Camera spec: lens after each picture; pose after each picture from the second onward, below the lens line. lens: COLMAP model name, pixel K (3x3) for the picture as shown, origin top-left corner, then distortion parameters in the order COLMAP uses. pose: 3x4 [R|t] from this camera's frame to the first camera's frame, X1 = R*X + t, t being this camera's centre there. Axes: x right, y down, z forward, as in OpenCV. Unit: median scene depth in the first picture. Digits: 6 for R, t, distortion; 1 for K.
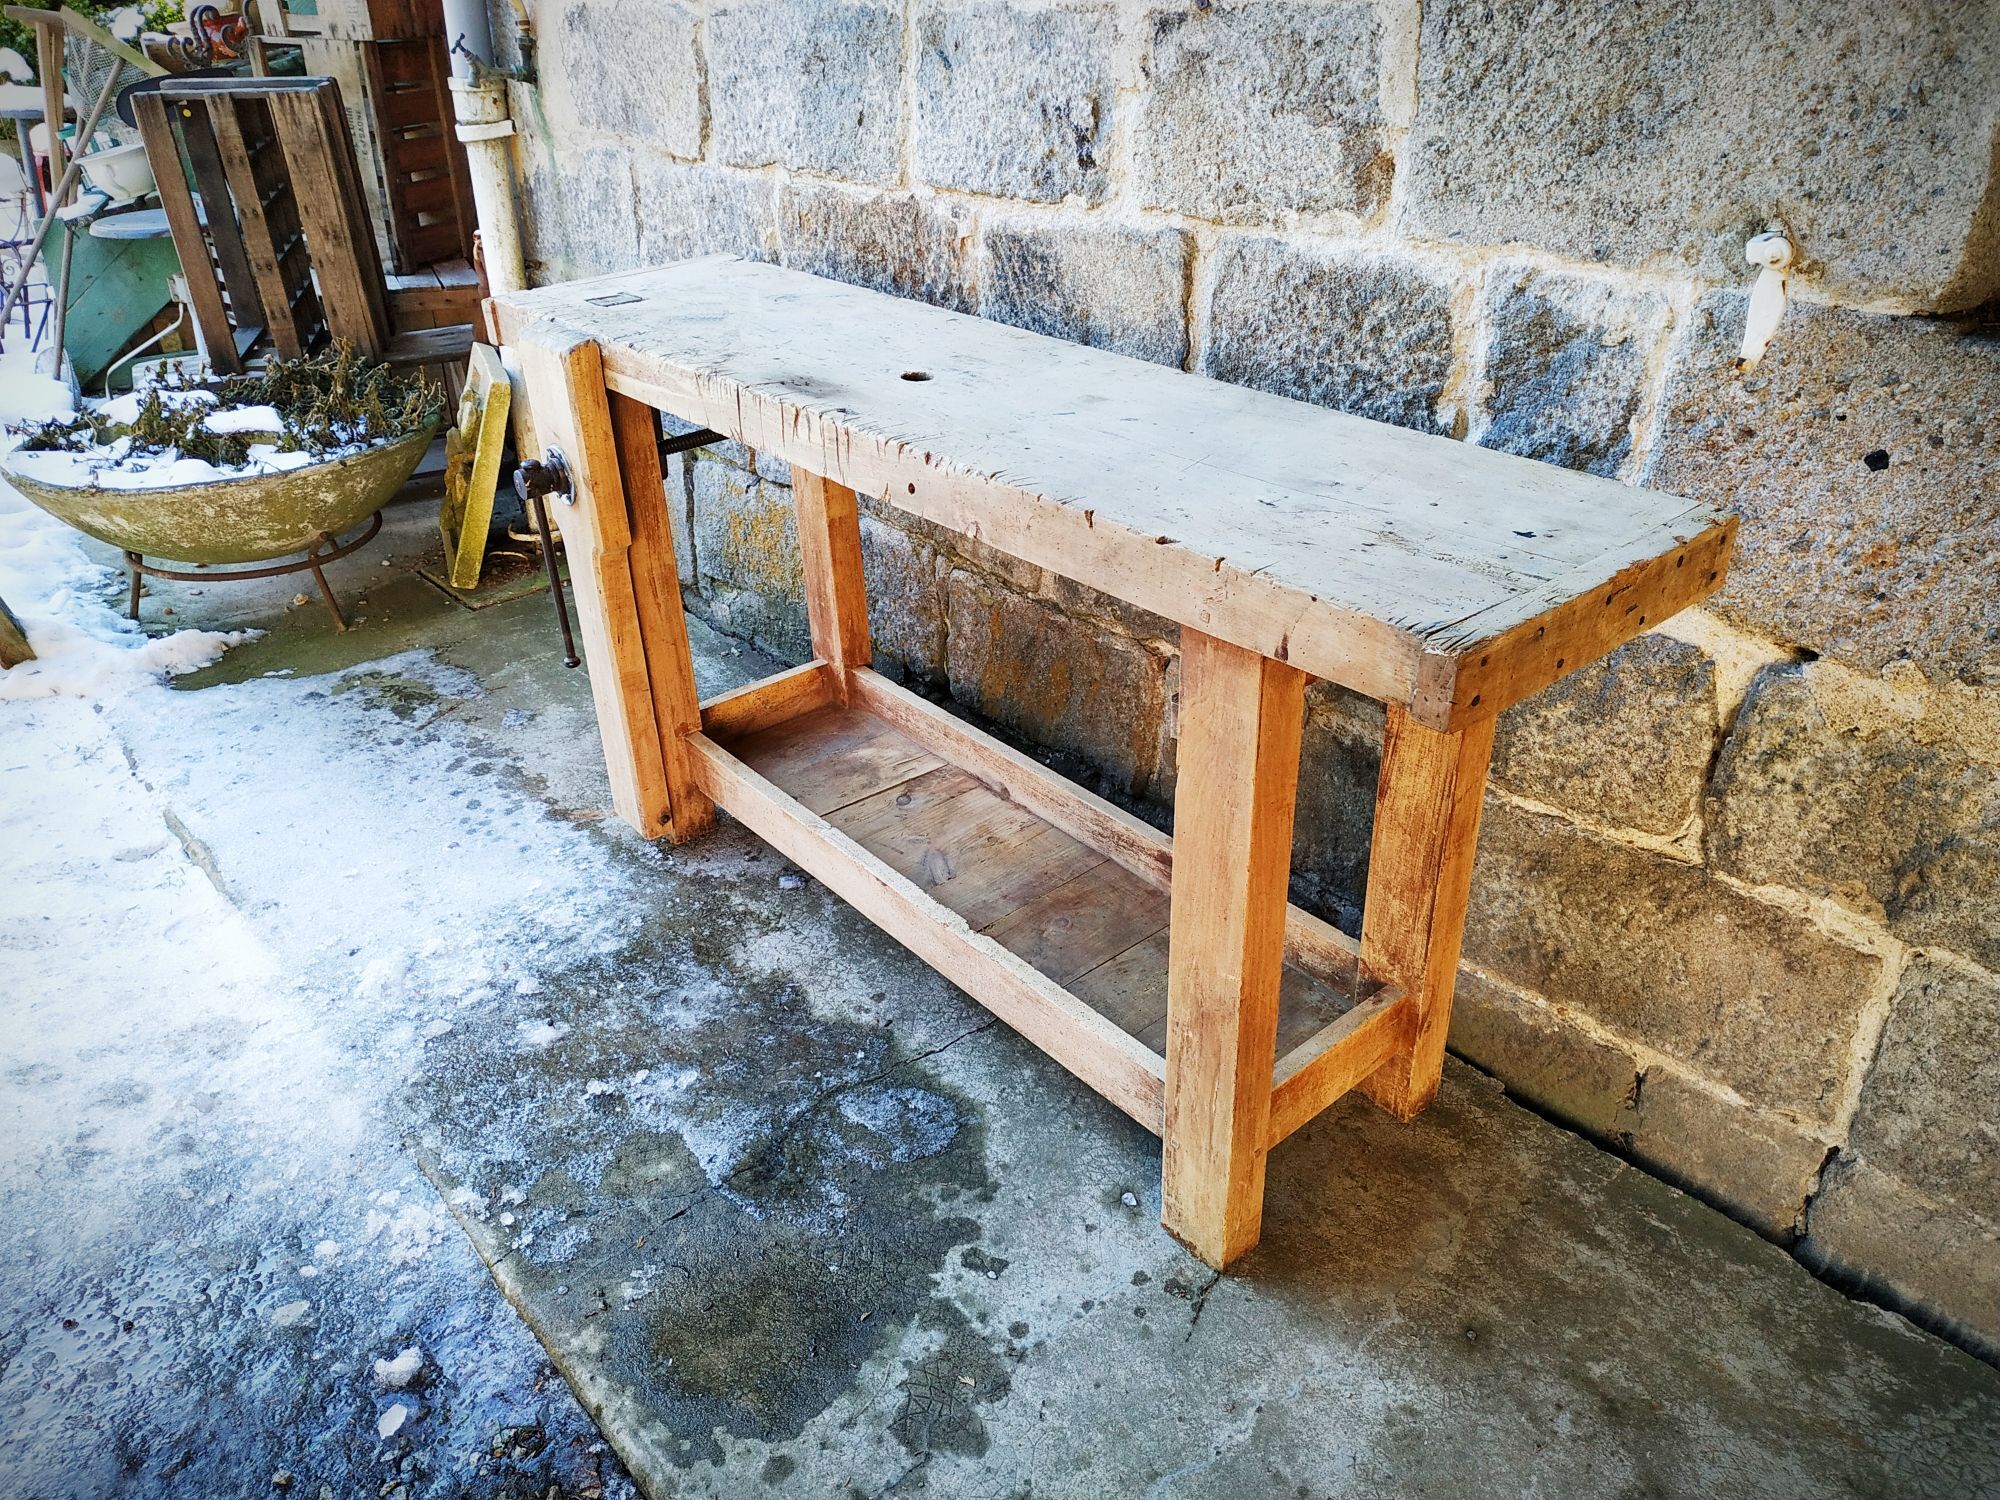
lens RADIAL K [[1449.2, 0, 1000.5], [0, 1449.2, 757.5], [0, 0, 1]] dist [0.012397, -0.029870]
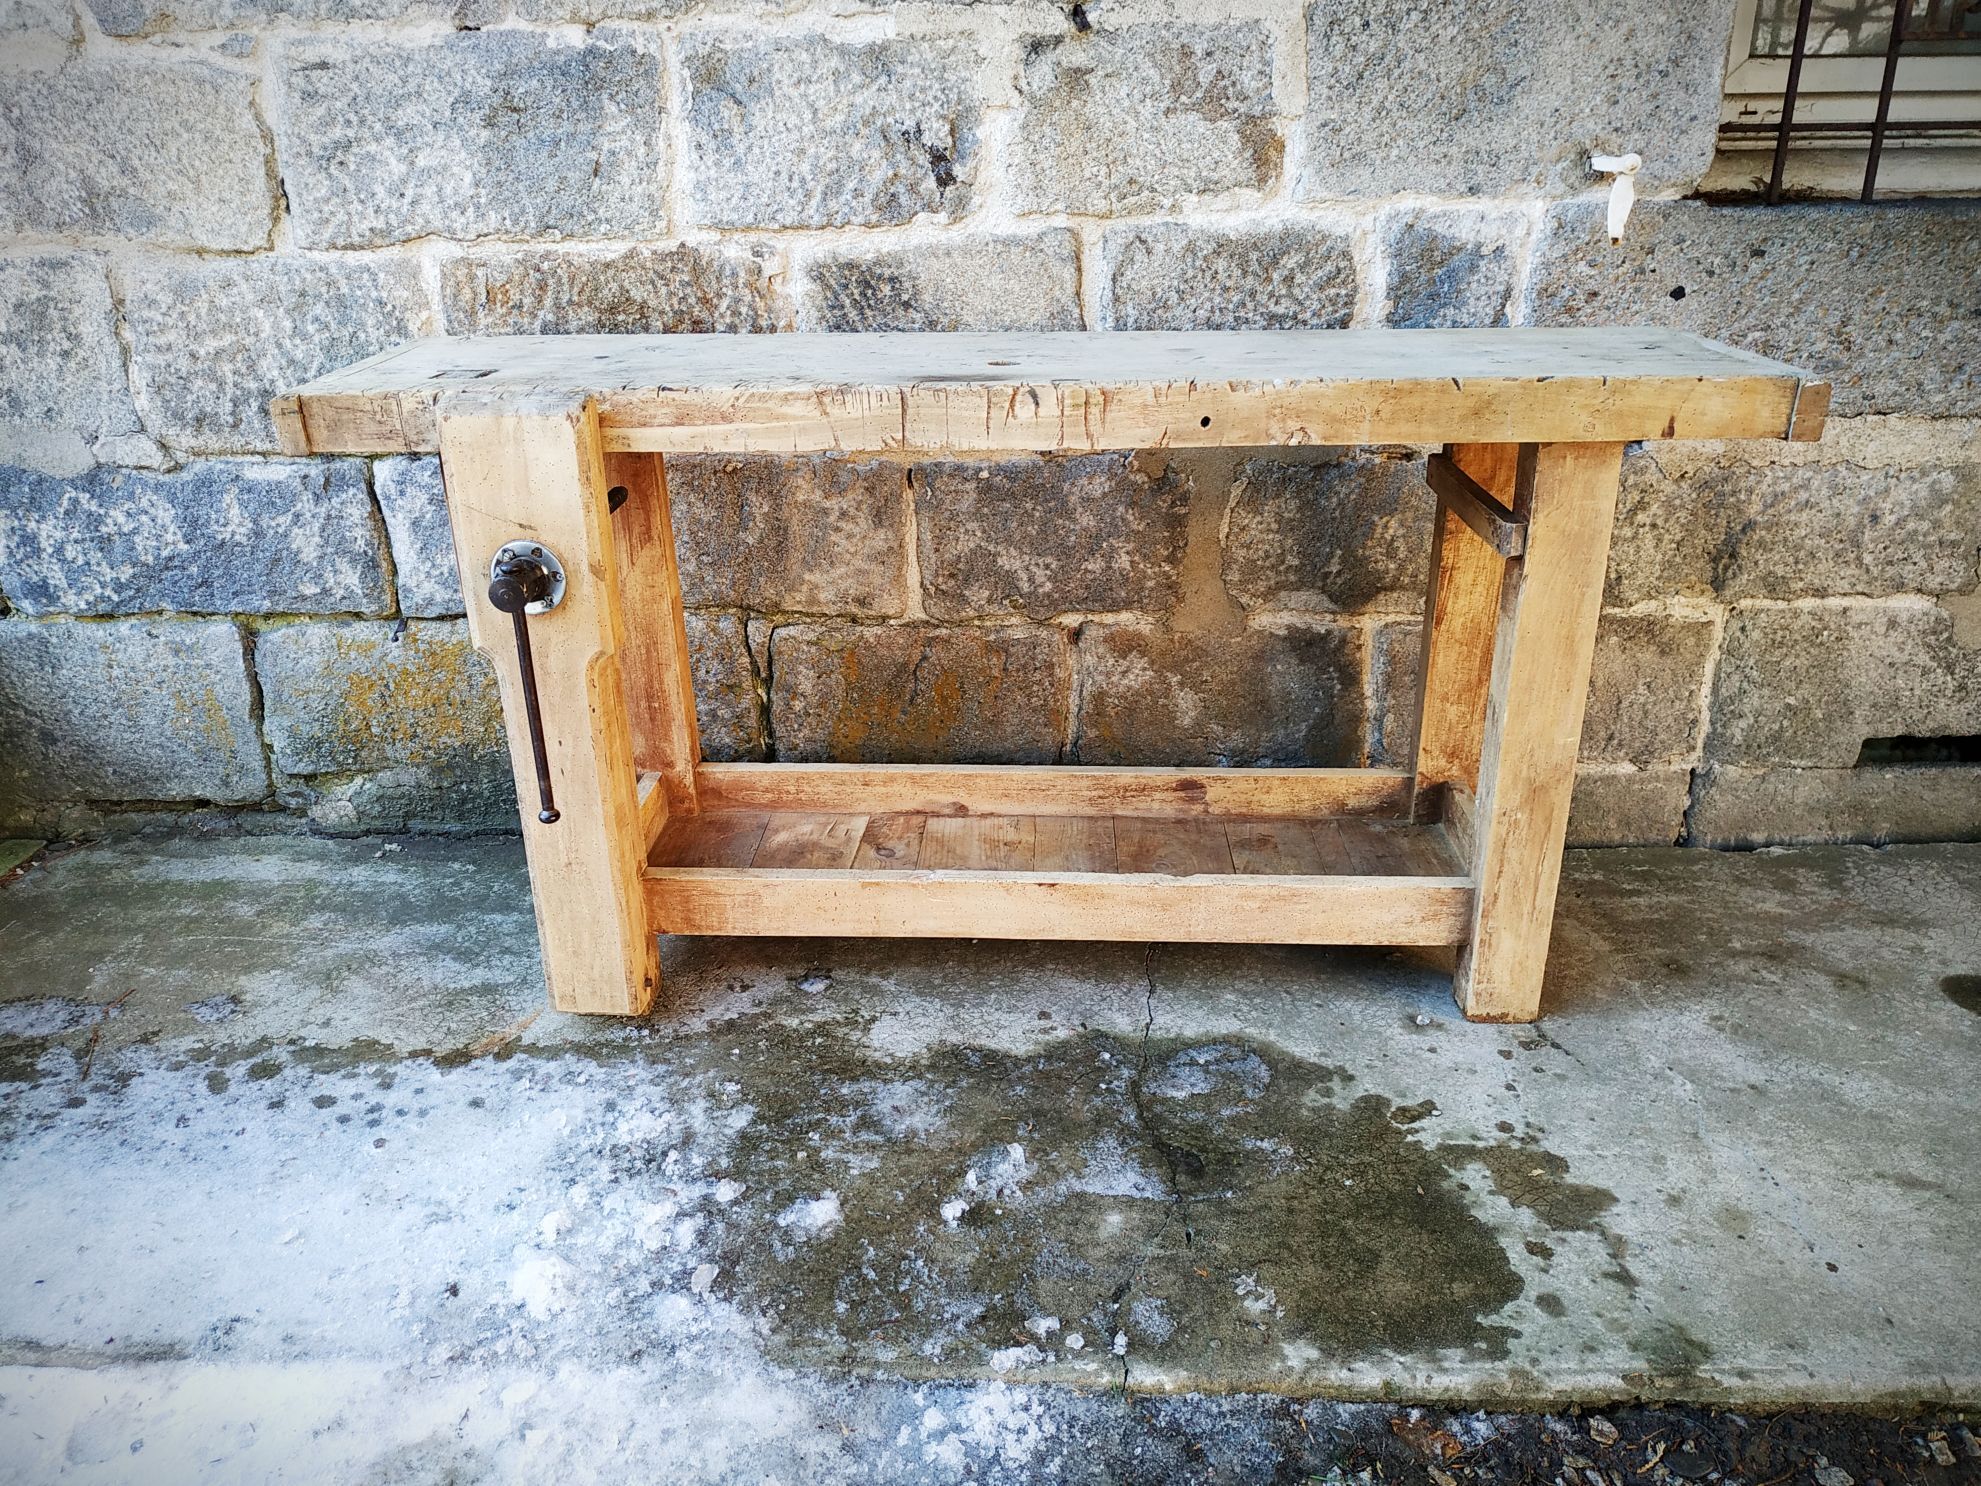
lens RADIAL K [[1450.9, 0, 981.6], [0, 1450.9, 746.8], [0, 0, 1]] dist [0.032768, -0.065620]
pose [[0.685757, -0.280083, 0.671782, -0.851242], [0.362048, 0.931966, 0.018981, -0.039878], [-0.631394, 0.230200, 0.740506, 0.330164]]
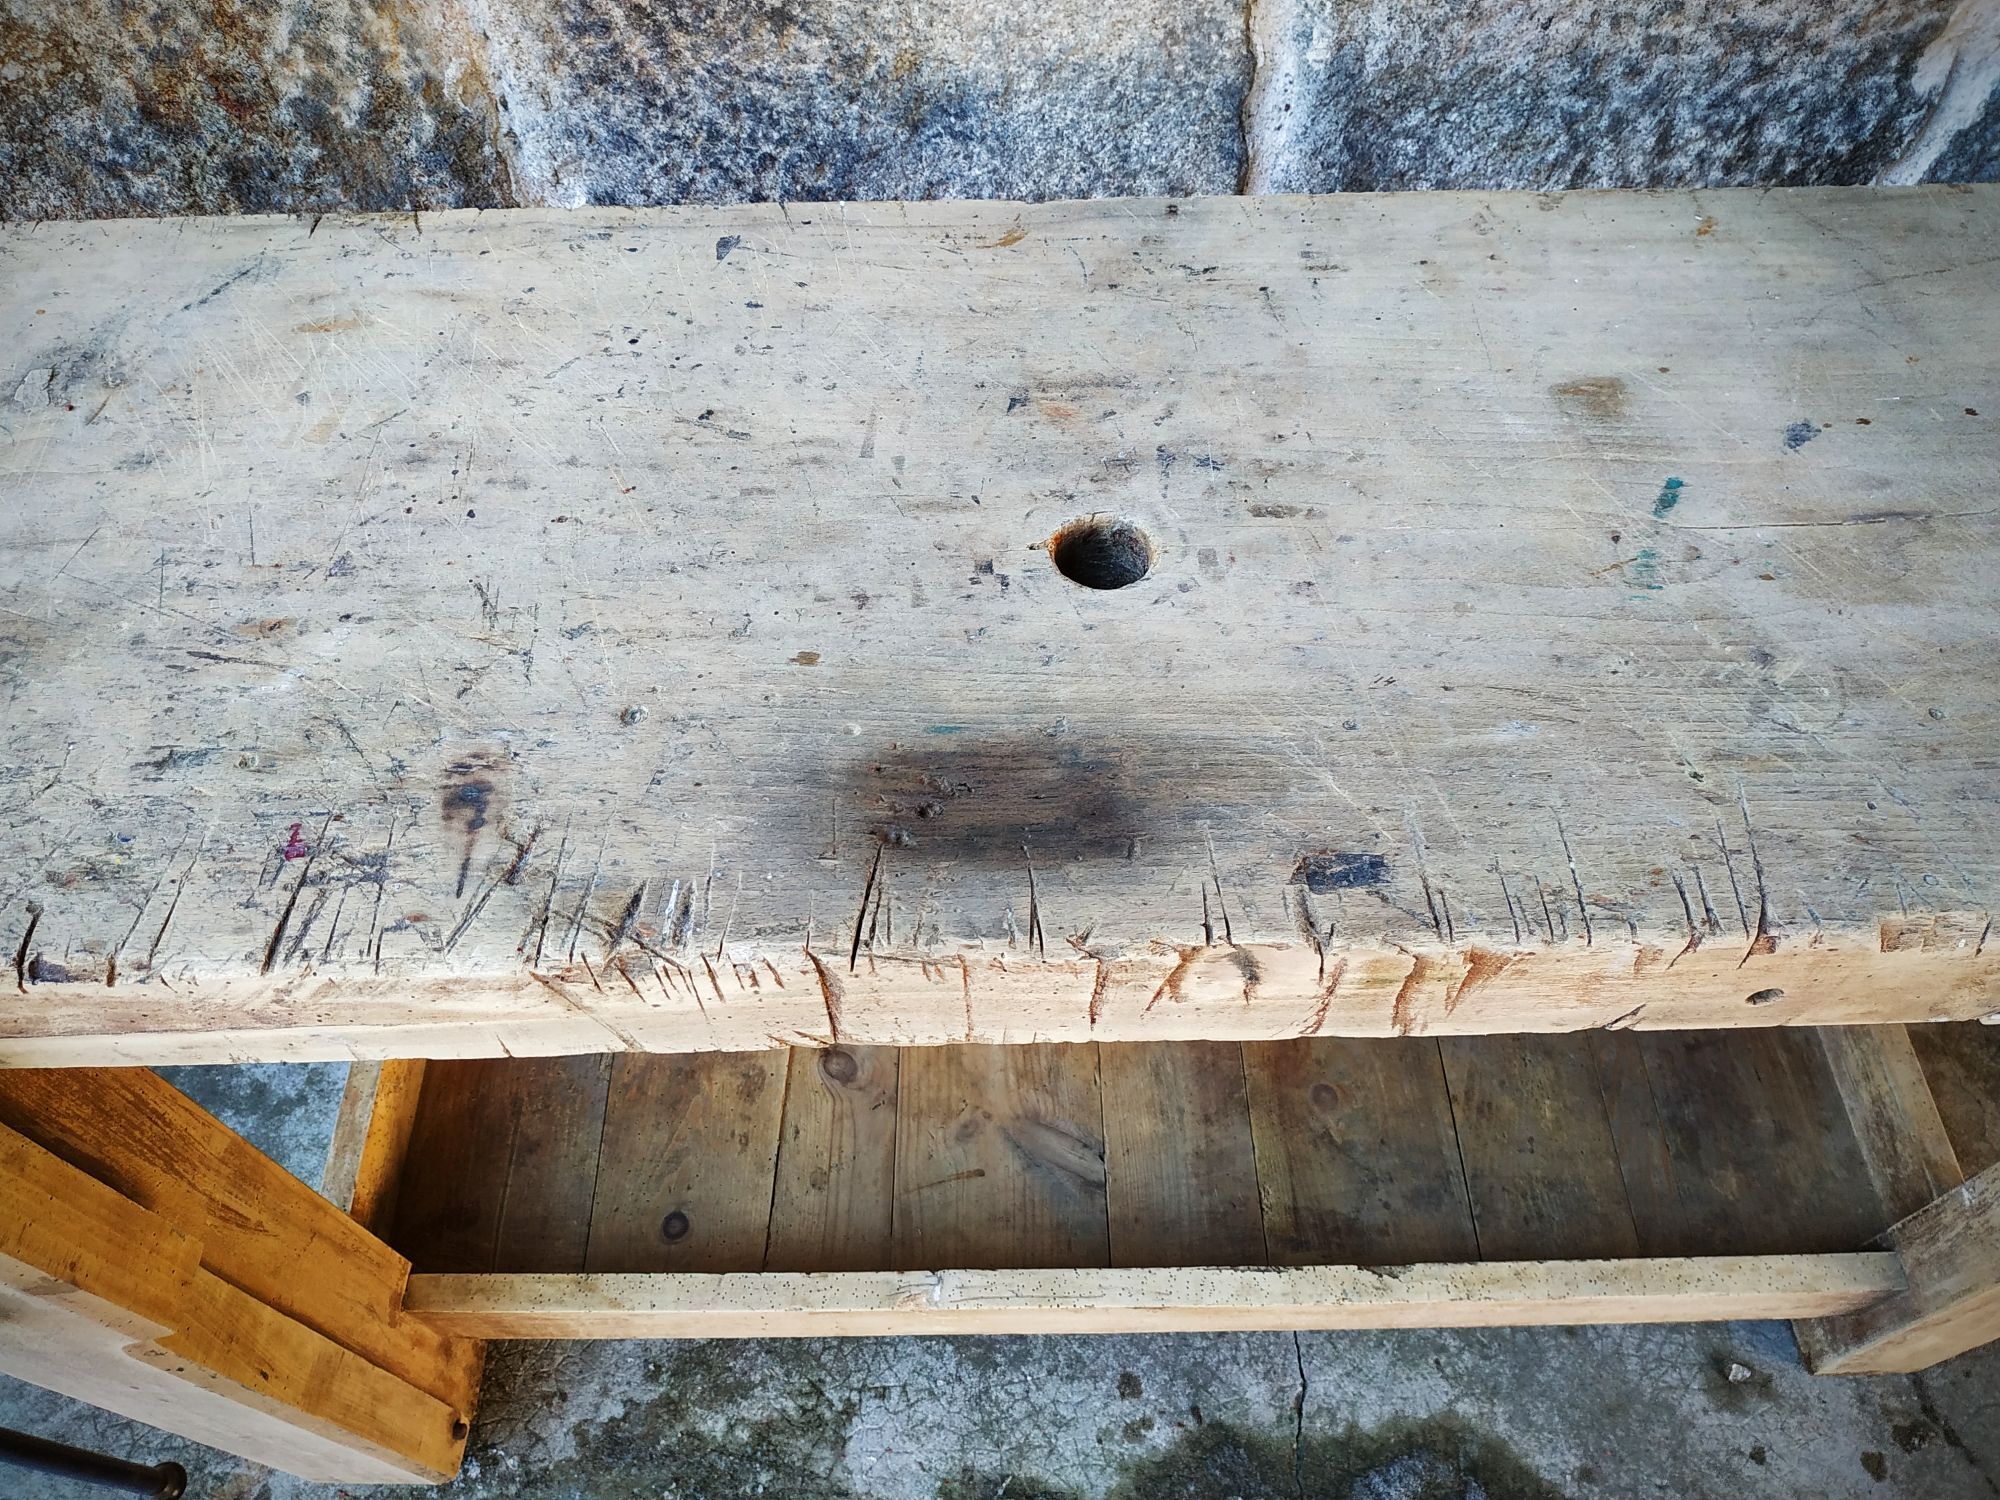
lens RADIAL K [[1470.1, 0, 1001.0], [0, 1470.1, 763.2], [0, 0, 1]] dist [-0.006330, -0.006267]
pose [[0.637200, -0.631372, 0.441980, -0.265485], [0.381038, 0.756569, 0.531426, -0.431167], [-0.669916, -0.170213, 0.722662, 0.780826]]
